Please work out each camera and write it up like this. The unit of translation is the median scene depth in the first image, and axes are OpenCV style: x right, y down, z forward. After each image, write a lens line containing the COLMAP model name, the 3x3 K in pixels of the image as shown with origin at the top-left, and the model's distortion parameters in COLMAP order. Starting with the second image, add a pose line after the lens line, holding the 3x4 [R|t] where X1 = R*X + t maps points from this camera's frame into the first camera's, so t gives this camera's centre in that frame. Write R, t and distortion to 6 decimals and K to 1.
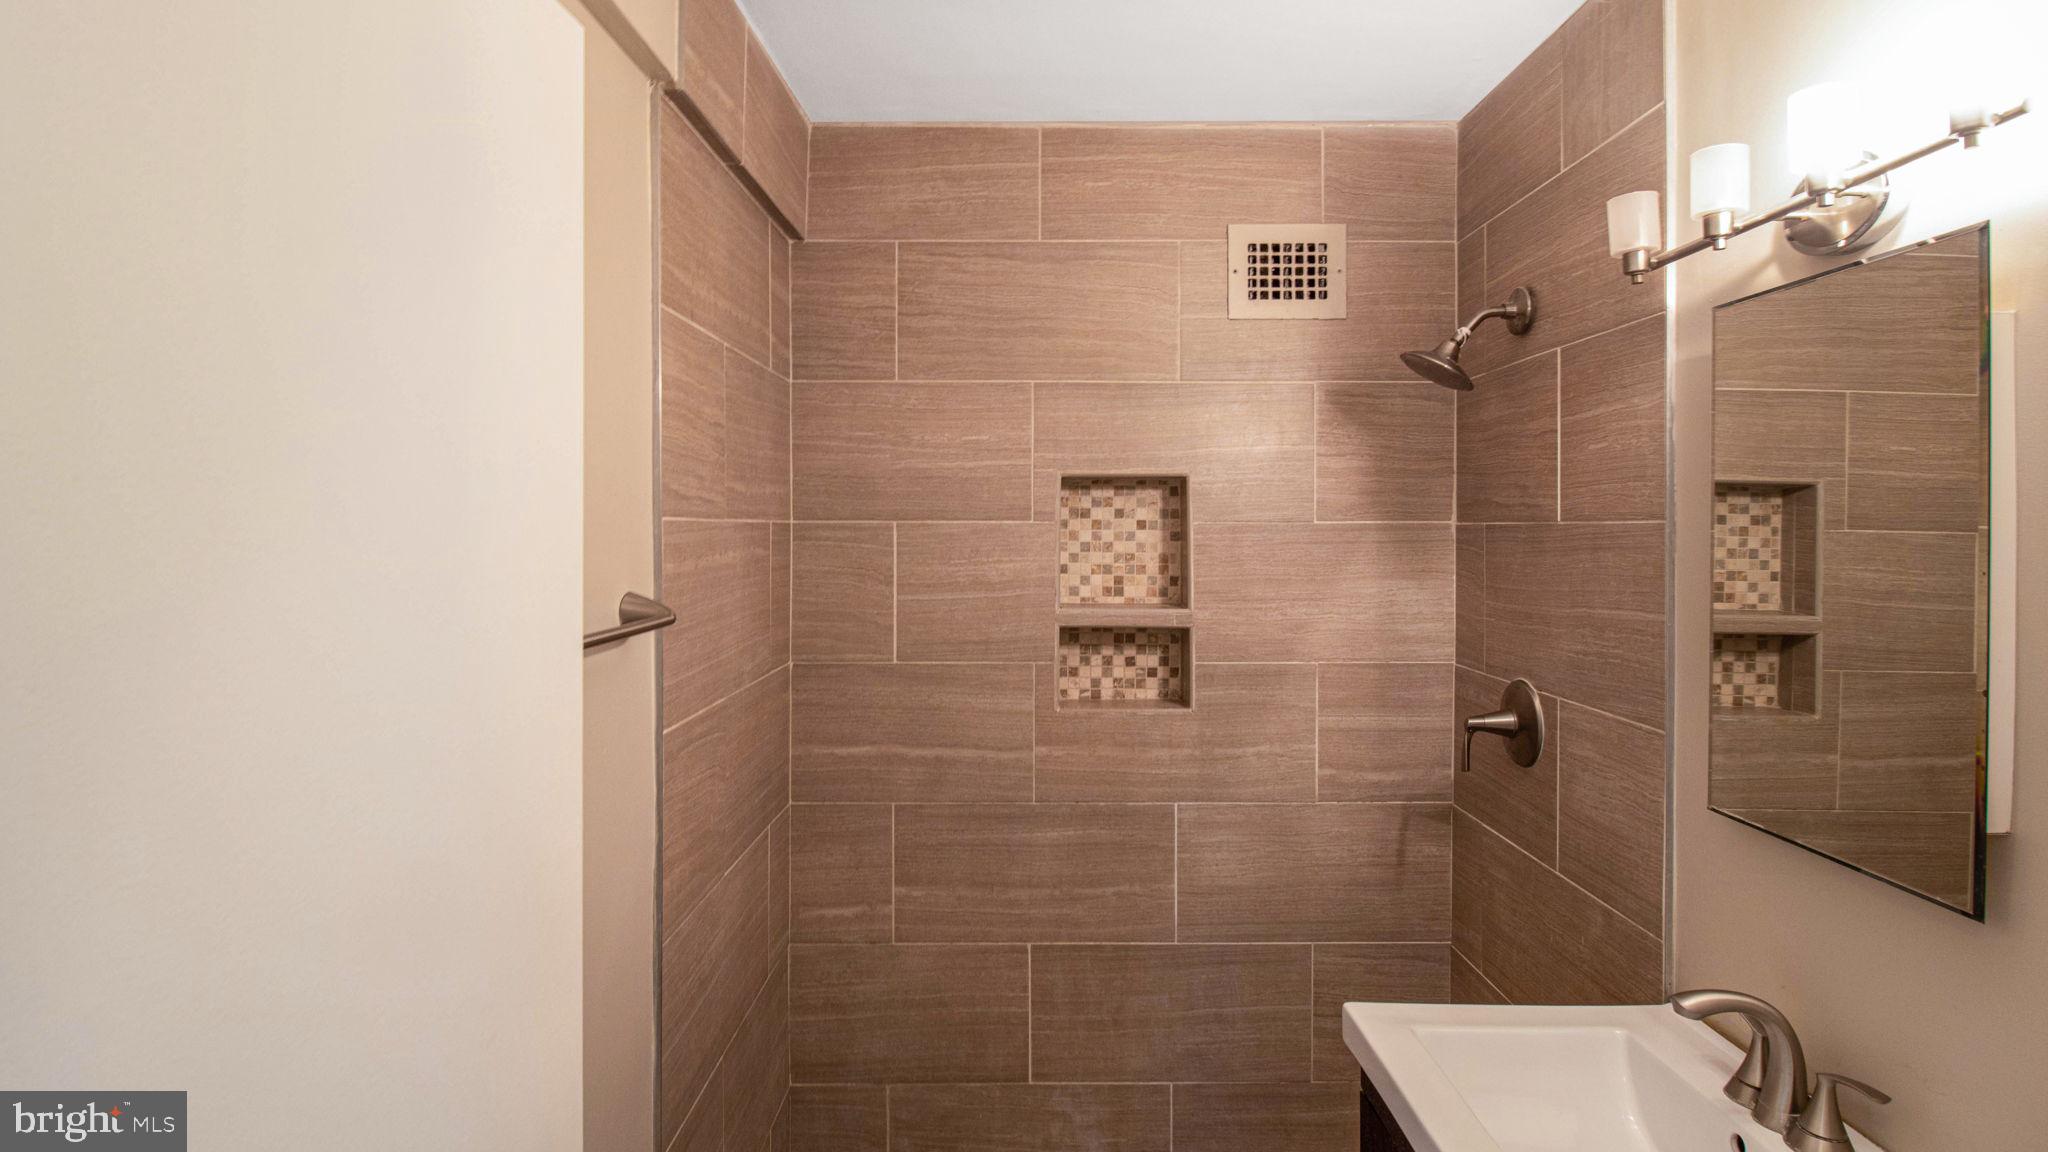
lens RADIAL K [[999.7, 0, 1024.0], [0, 999.7, 576.0], [0, 0, 1]] dist [-0.002585, -0.010433]
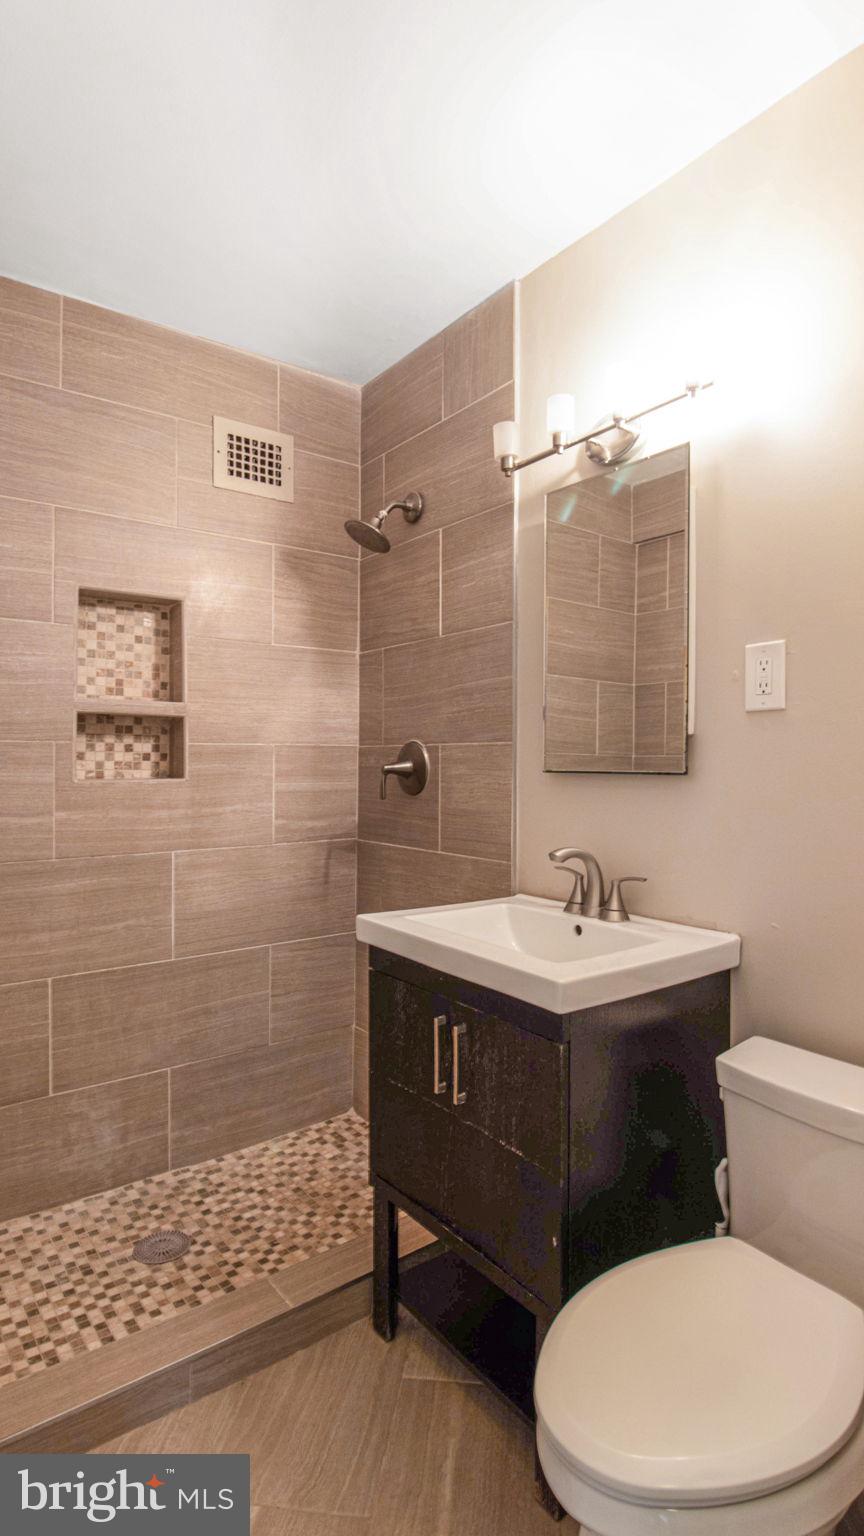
lens RADIAL K [[749.7, 0, 432.0], [0, 749.7, 768.0], [0, 0, 1]] dist [-0.002585, -0.010433]
pose [[0.814712, -0.011447, 0.579753, -0.141301], [0.006015, 0.999918, 0.011291, 0.110239], [-0.579835, -0.005711, 0.814714, 0.004574]]
